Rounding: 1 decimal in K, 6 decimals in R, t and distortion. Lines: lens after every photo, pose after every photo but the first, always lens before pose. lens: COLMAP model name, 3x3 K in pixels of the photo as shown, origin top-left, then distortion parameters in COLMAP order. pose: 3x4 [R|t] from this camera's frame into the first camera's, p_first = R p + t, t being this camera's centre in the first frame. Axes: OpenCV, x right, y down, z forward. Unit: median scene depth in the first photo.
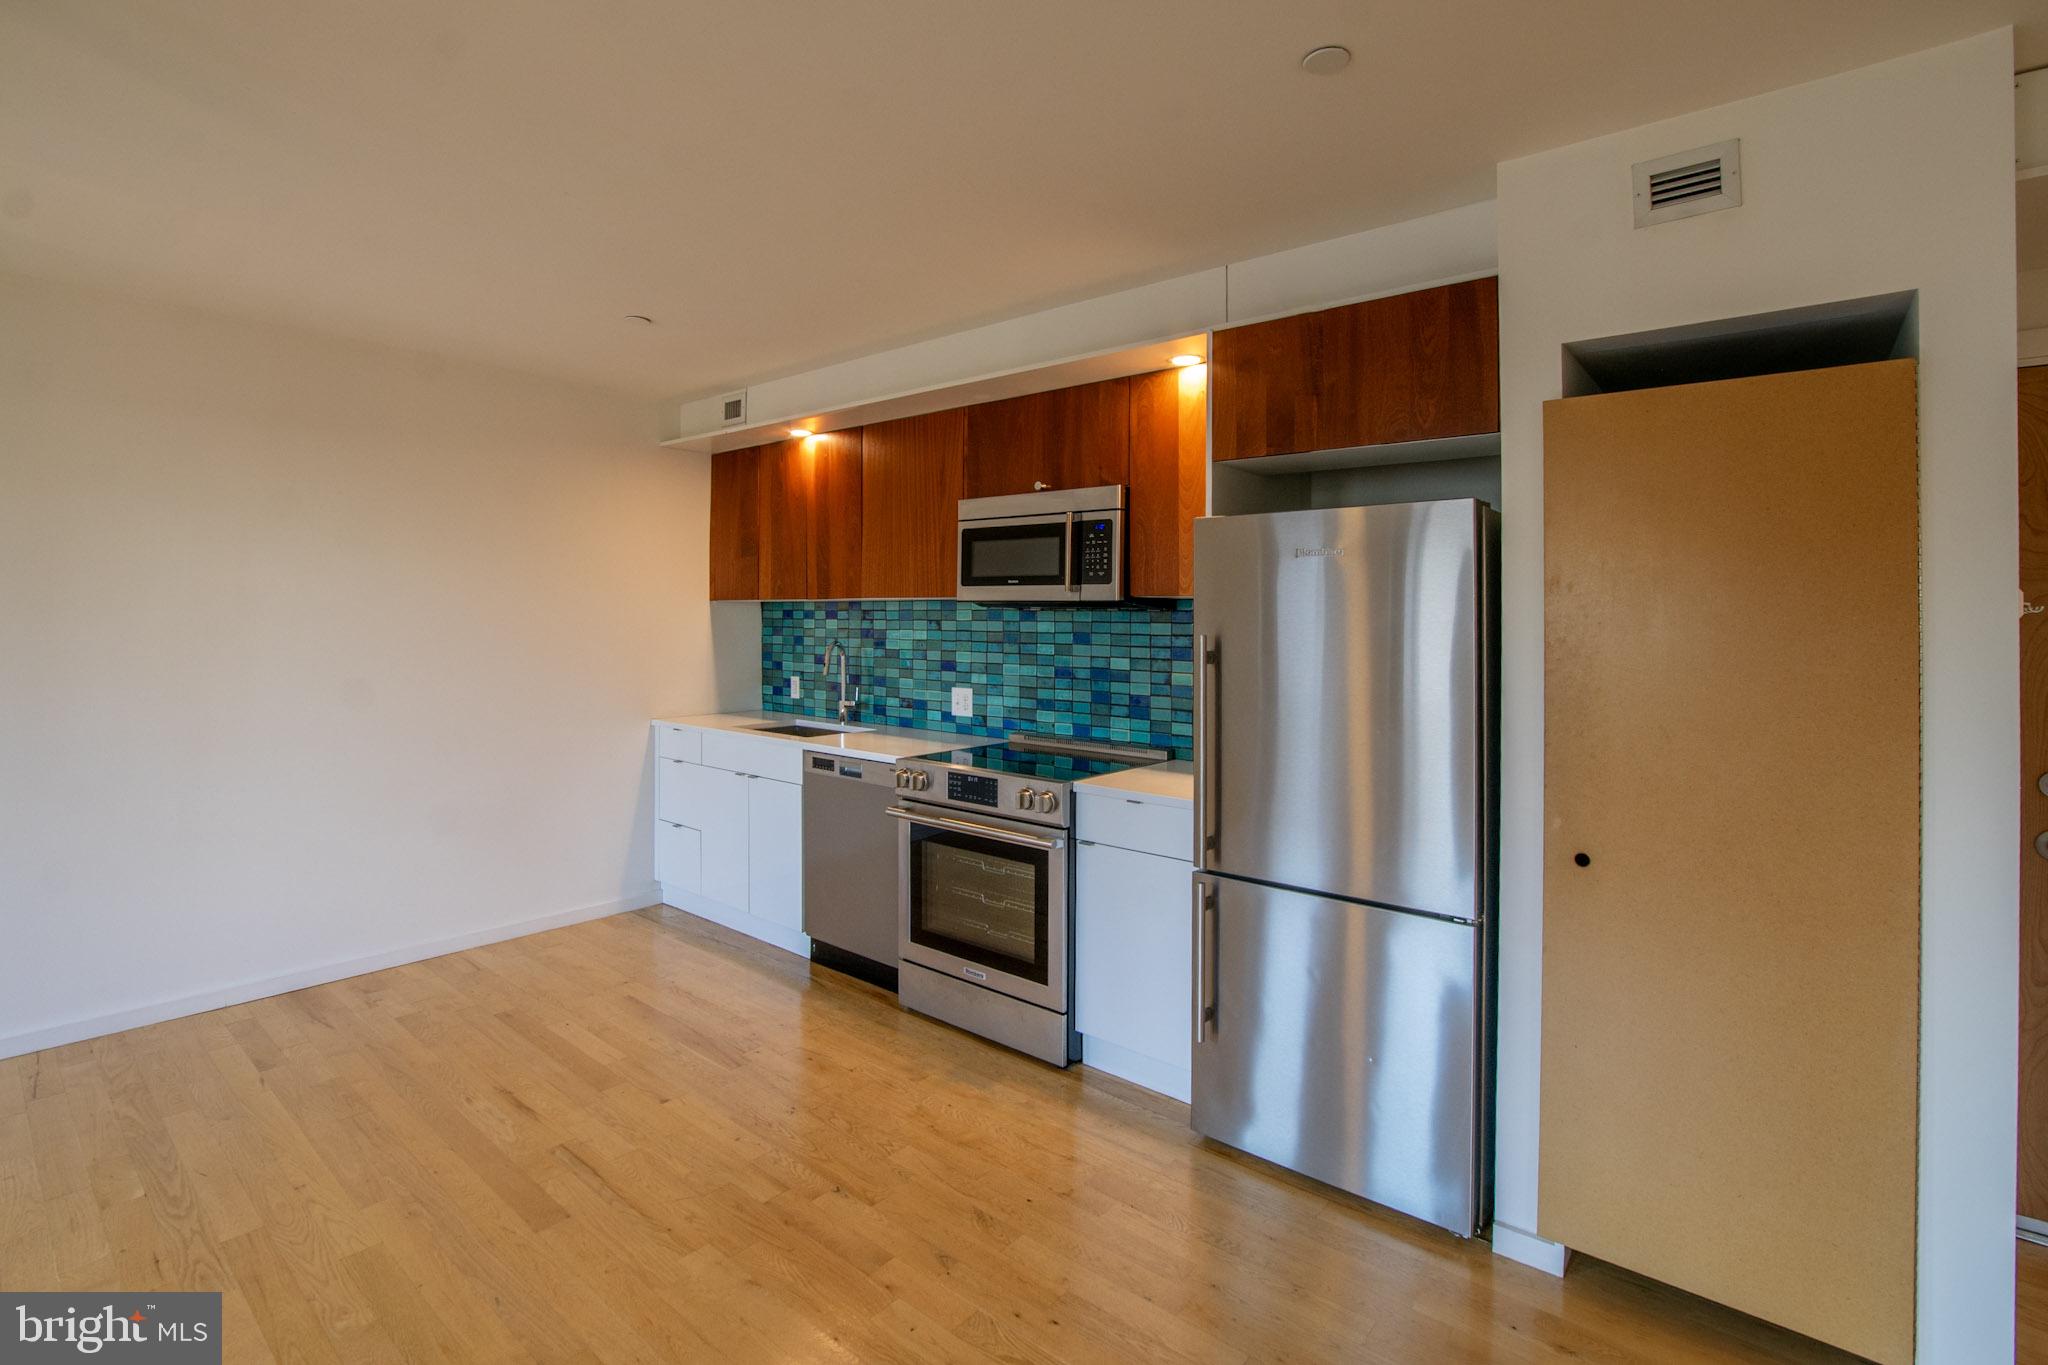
lens RADIAL K [[947.0, 0, 1028.1], [0, 947.0, 610.6], [0, 0, 1]] dist [-0.026943, 0.000125]
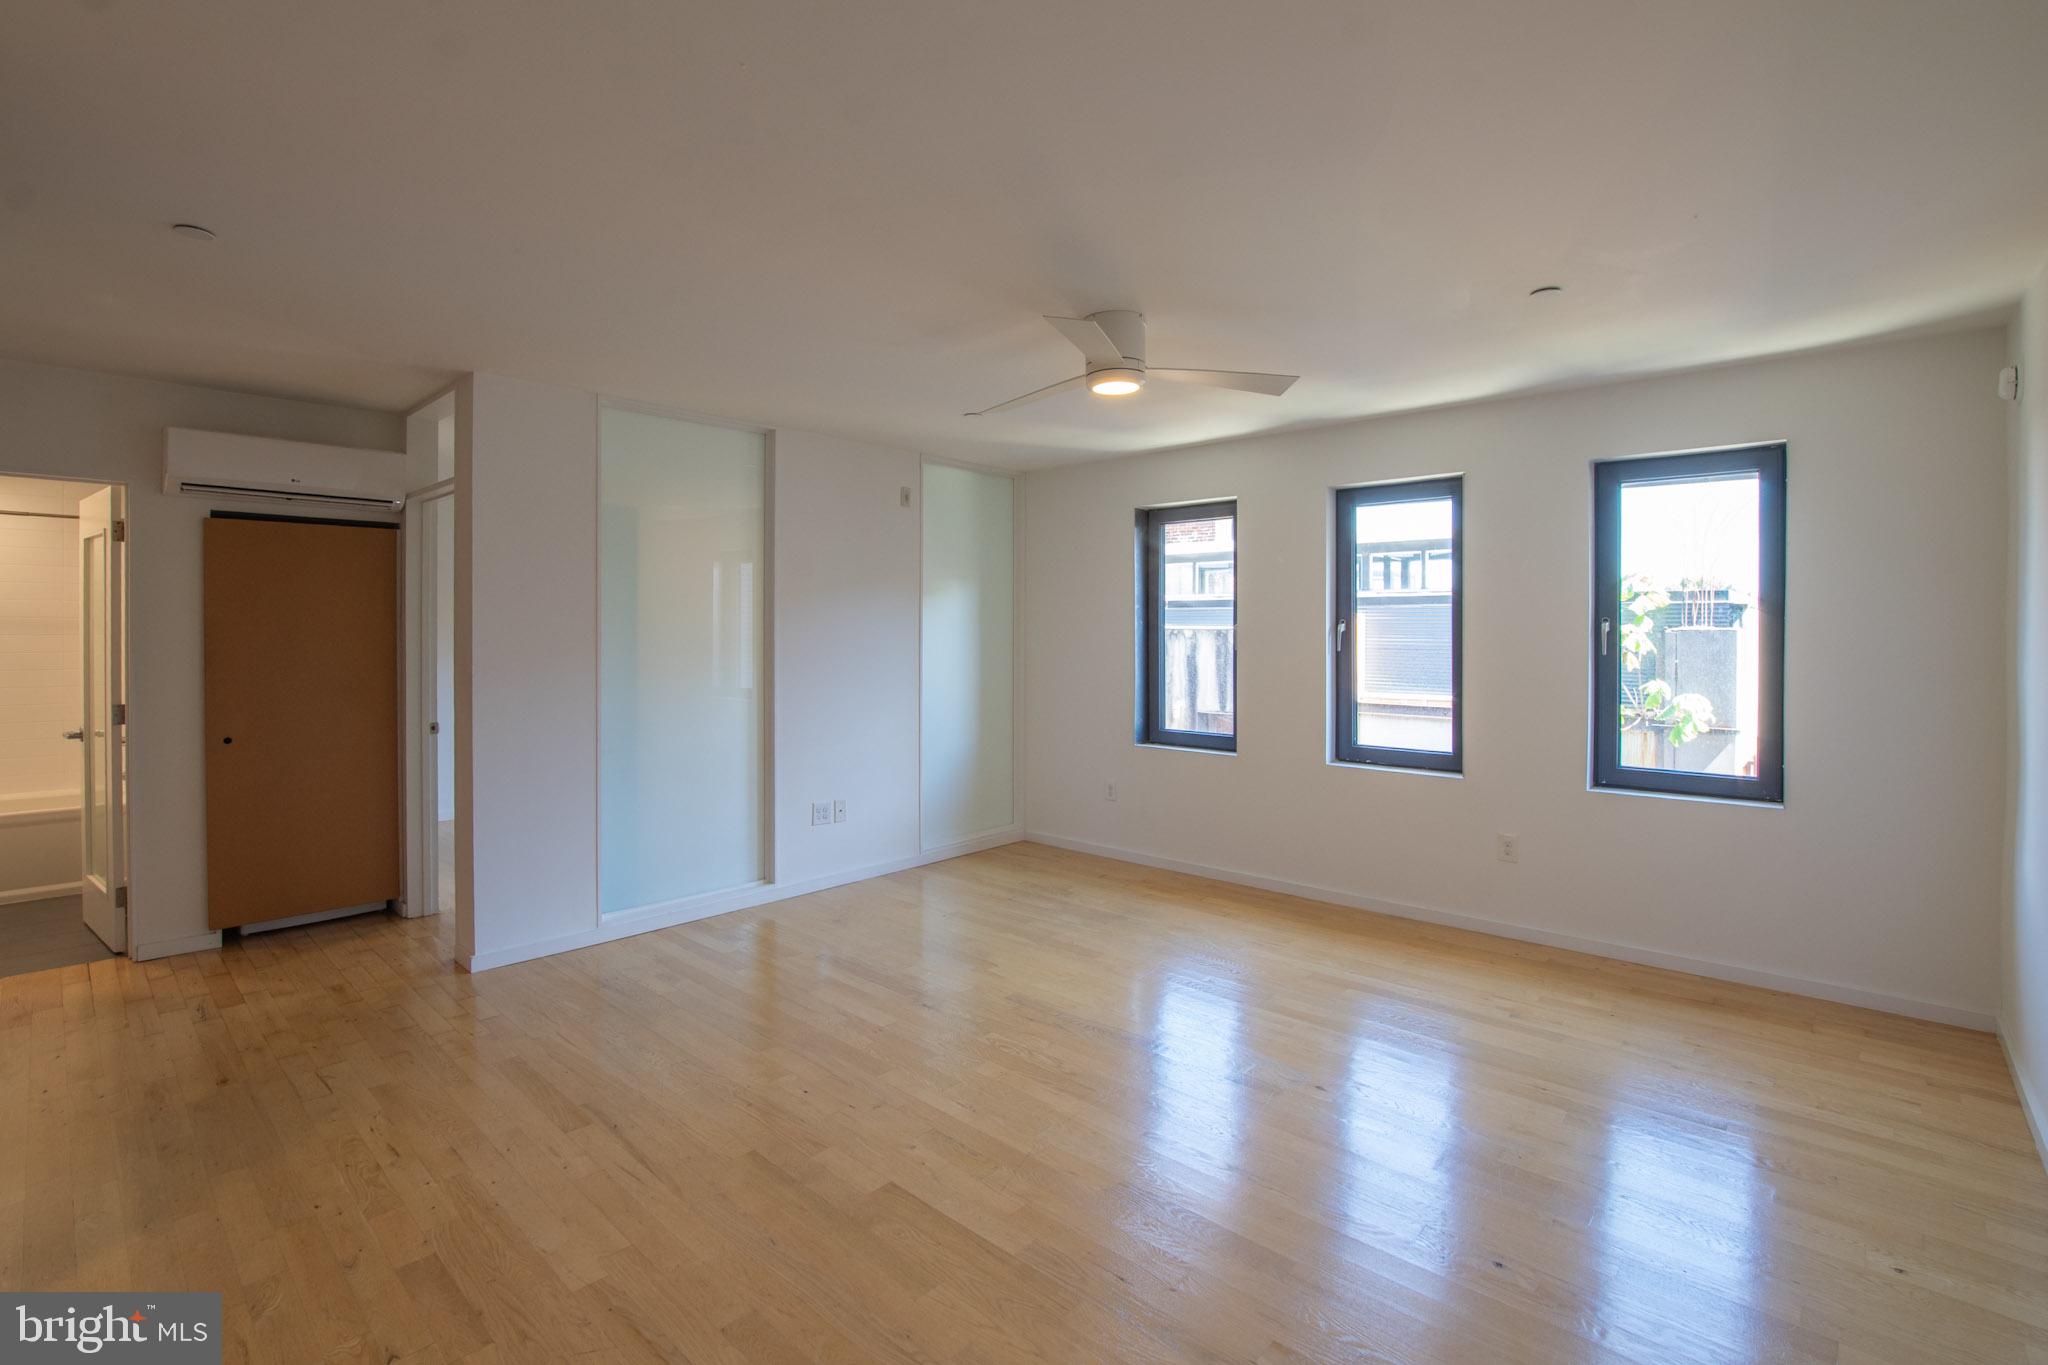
lens RADIAL K [[926.9, 0, 1021.8], [0, 926.9, 625.3], [0, 0, 1]] dist [-0.029520, 0.006266]
pose [[-0.999079, -0.012499, 0.041039, -0.453496], [-0.012939, 0.999861, -0.010469, 0.002187], [-0.040902, -0.010990, -0.999103, 1.045874]]
